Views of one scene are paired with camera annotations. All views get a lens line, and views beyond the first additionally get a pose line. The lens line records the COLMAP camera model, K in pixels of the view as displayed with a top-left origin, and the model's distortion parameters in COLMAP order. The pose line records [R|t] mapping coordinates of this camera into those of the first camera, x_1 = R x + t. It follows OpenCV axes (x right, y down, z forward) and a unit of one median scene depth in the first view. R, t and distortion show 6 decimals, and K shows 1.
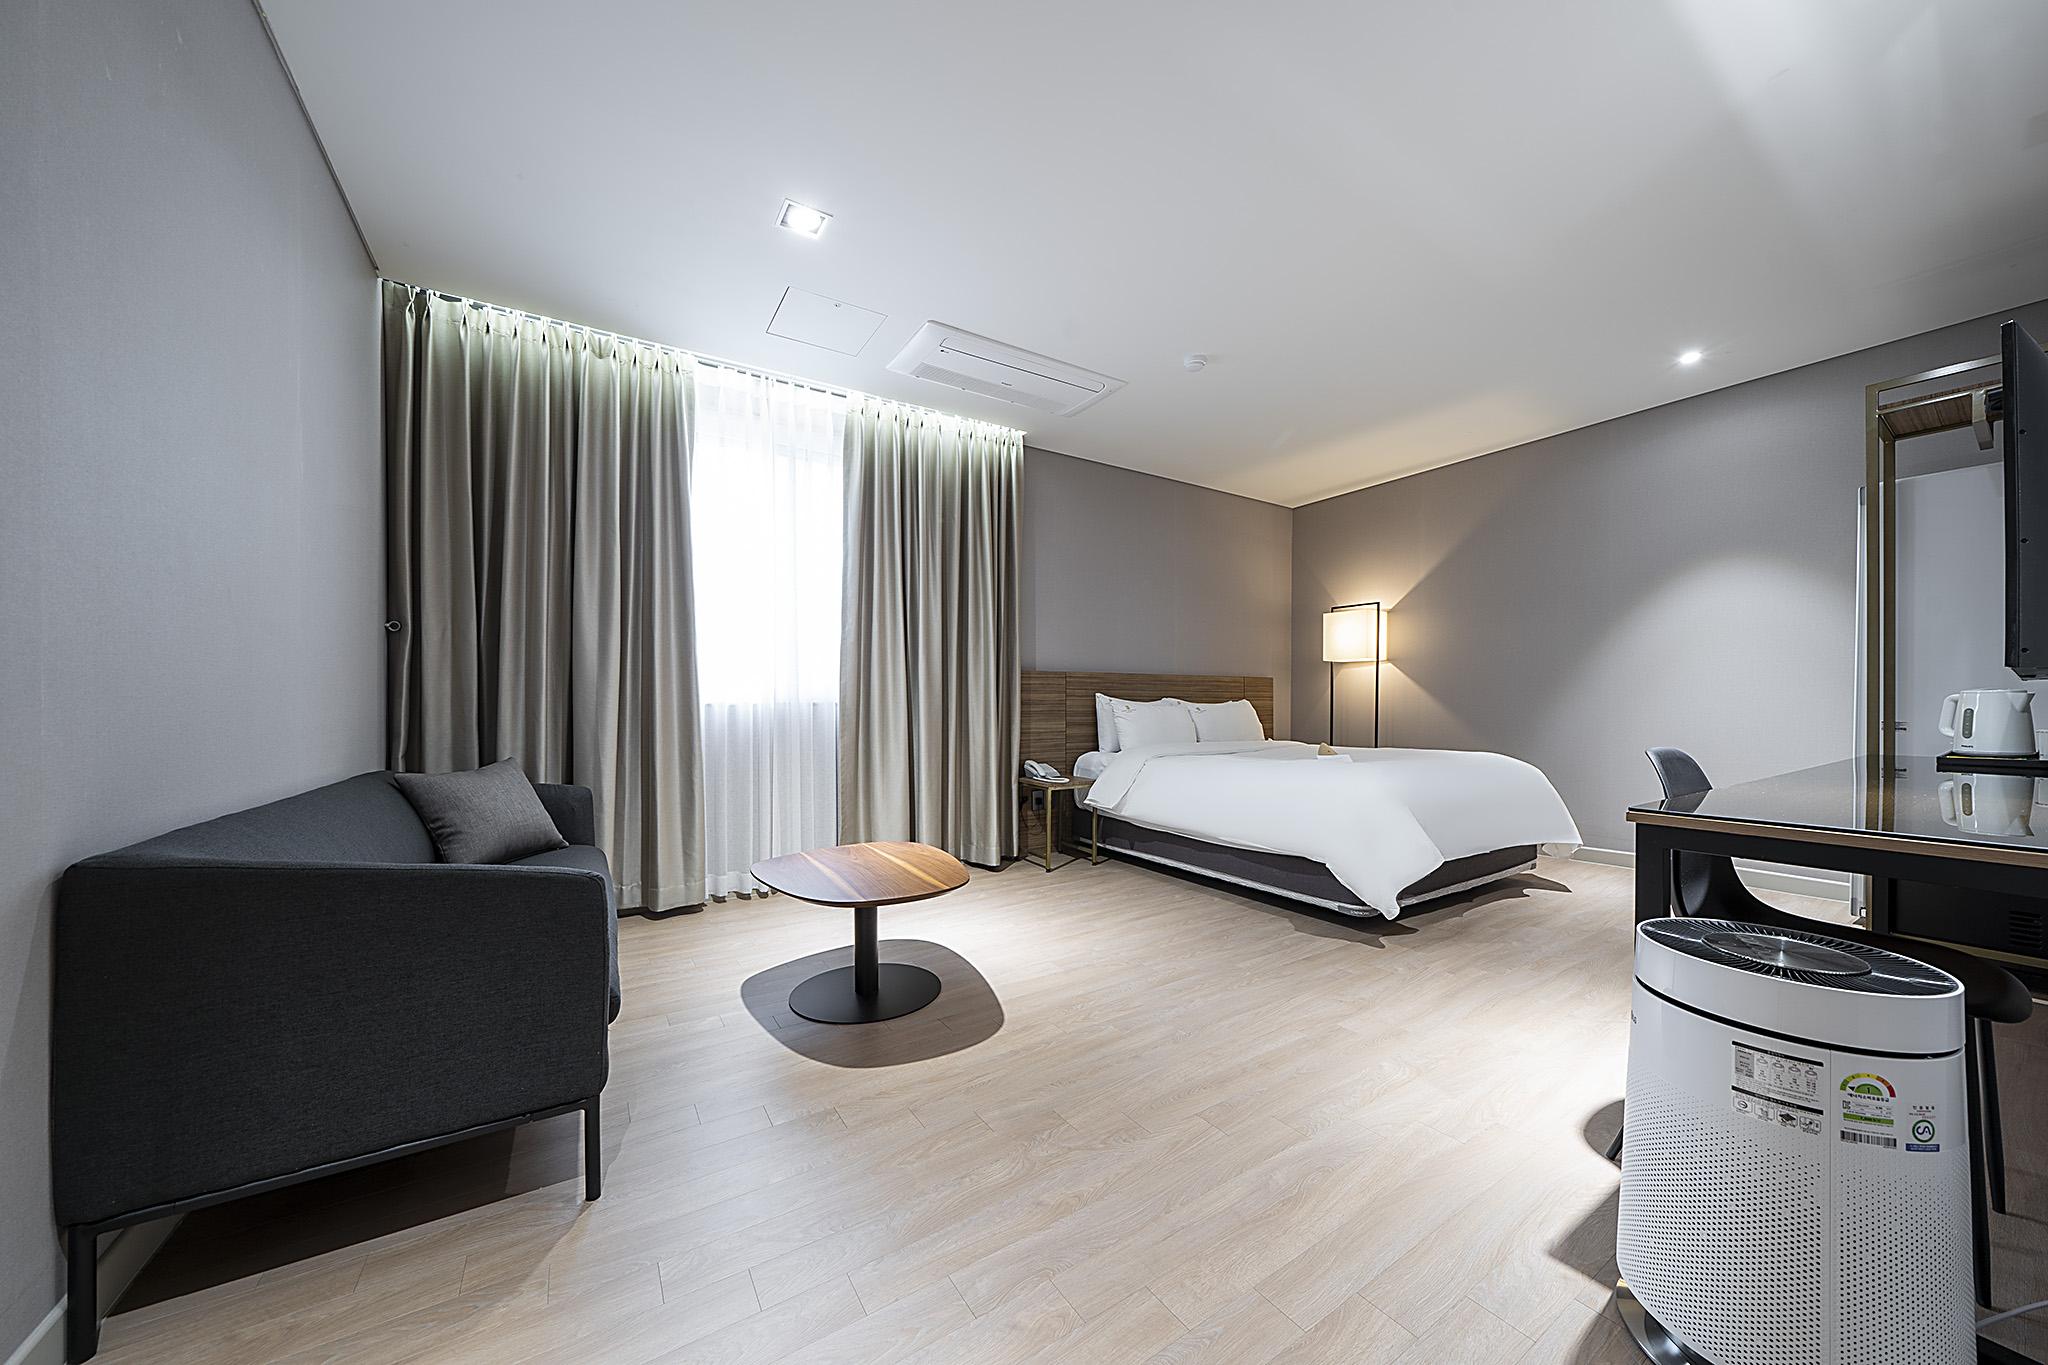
lens RADIAL K [[702.2, 0, 1022.5], [0, 702.2, 700.5], [0, 0, 1]] dist [-0.000634, -0.000070]
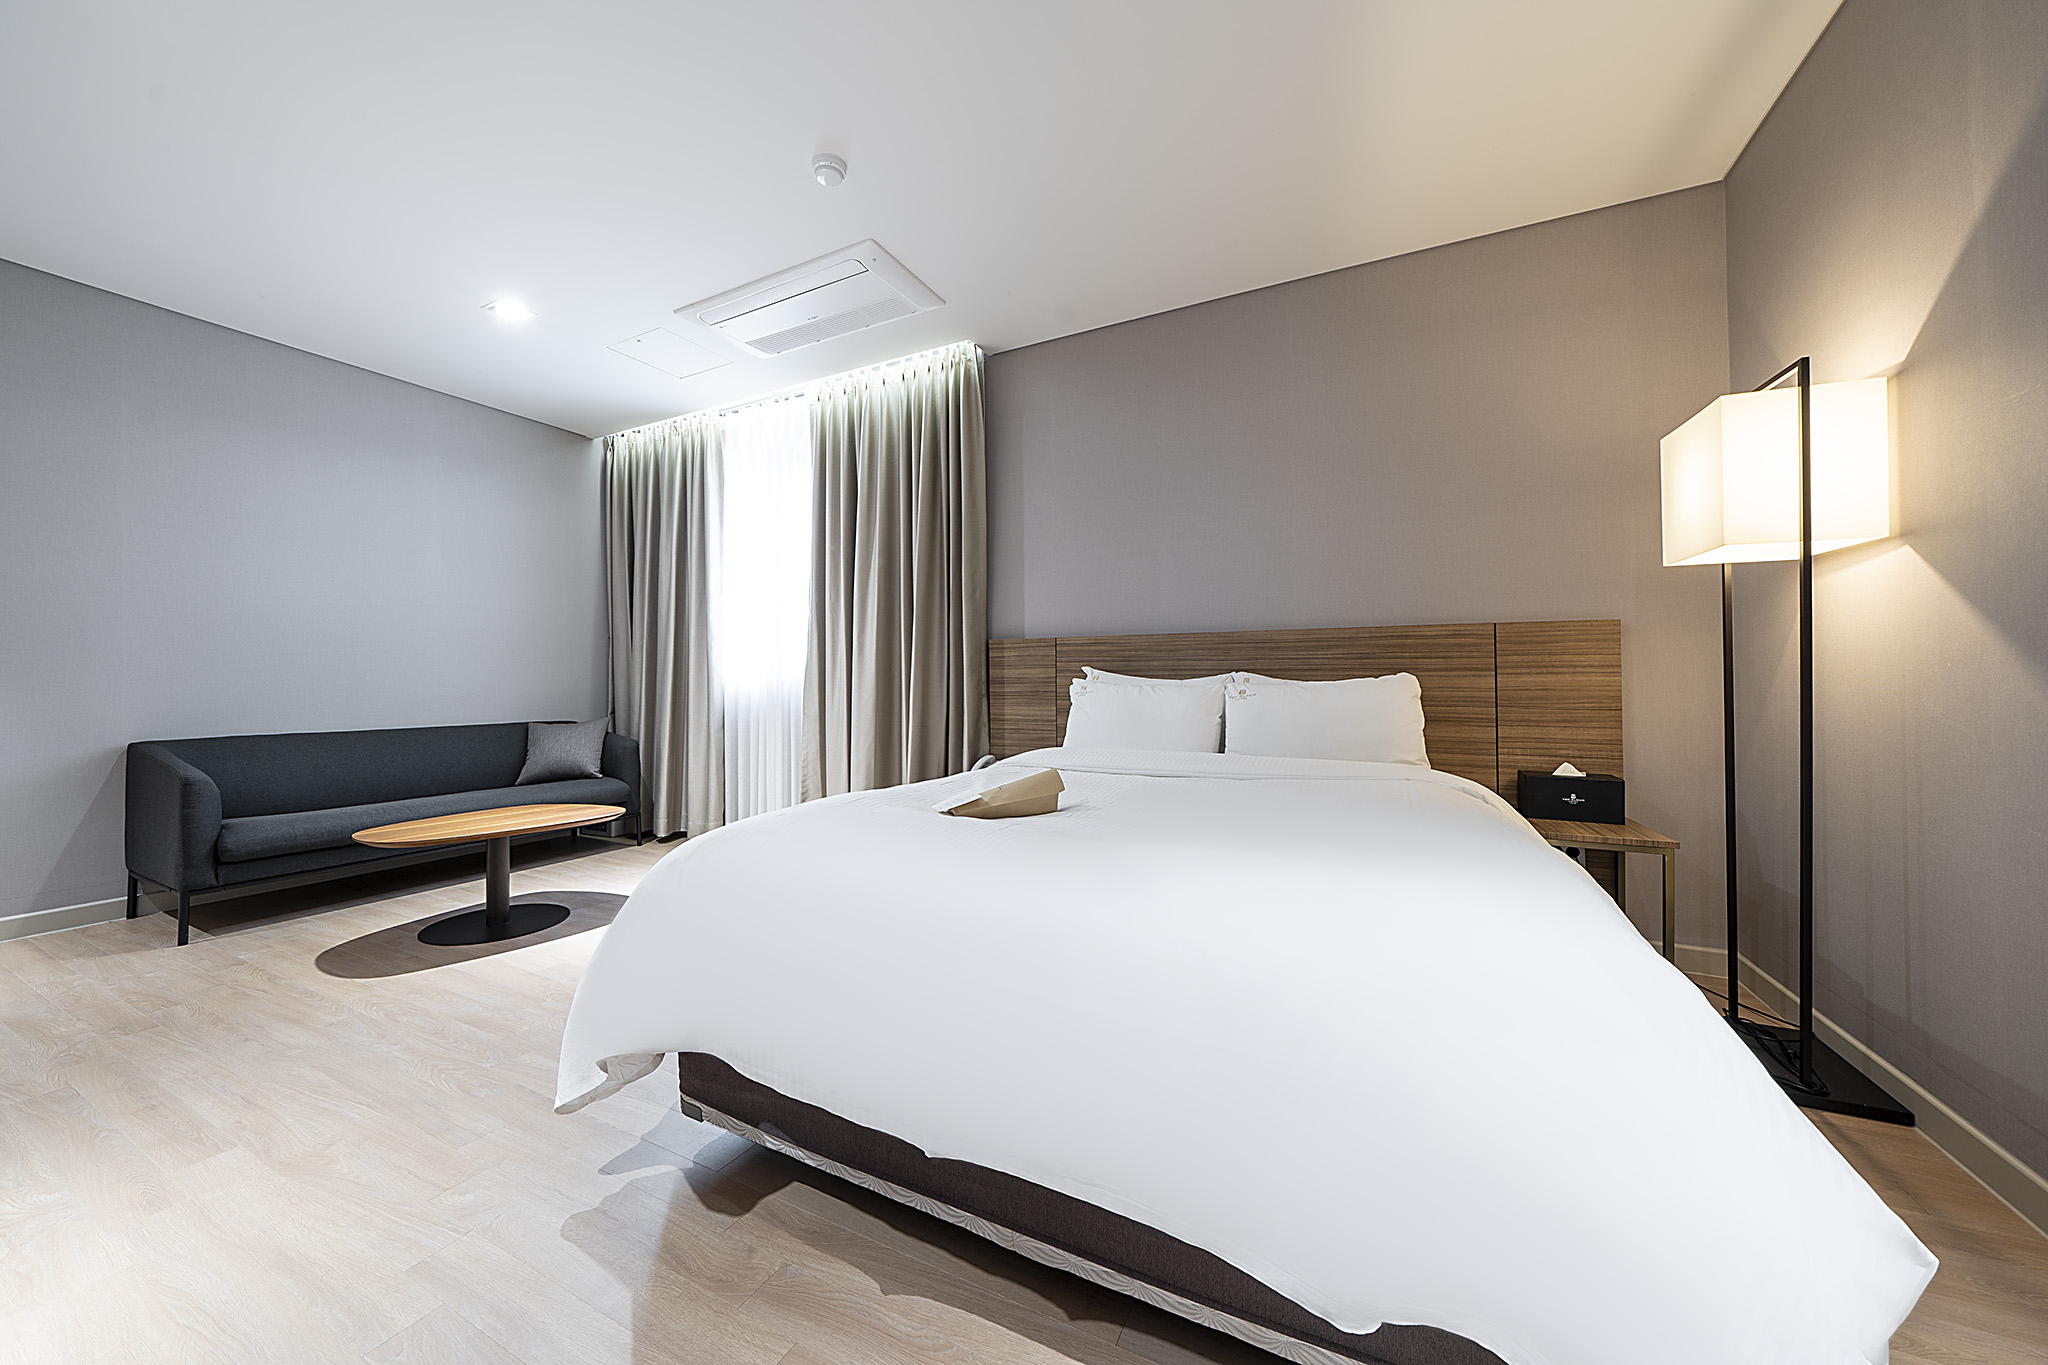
lens RADIAL K [[703.7, 0, 1021.4], [0, 703.7, 670.1], [0, 0, 1]] dist [-0.000781, -0.000097]
pose [[0.506805, -0.013171, -0.861960, 0.688767], [0.006994, 0.999913, -0.011167, -0.000071], [0.862032, -0.000369, 0.506854, 0.625750]]
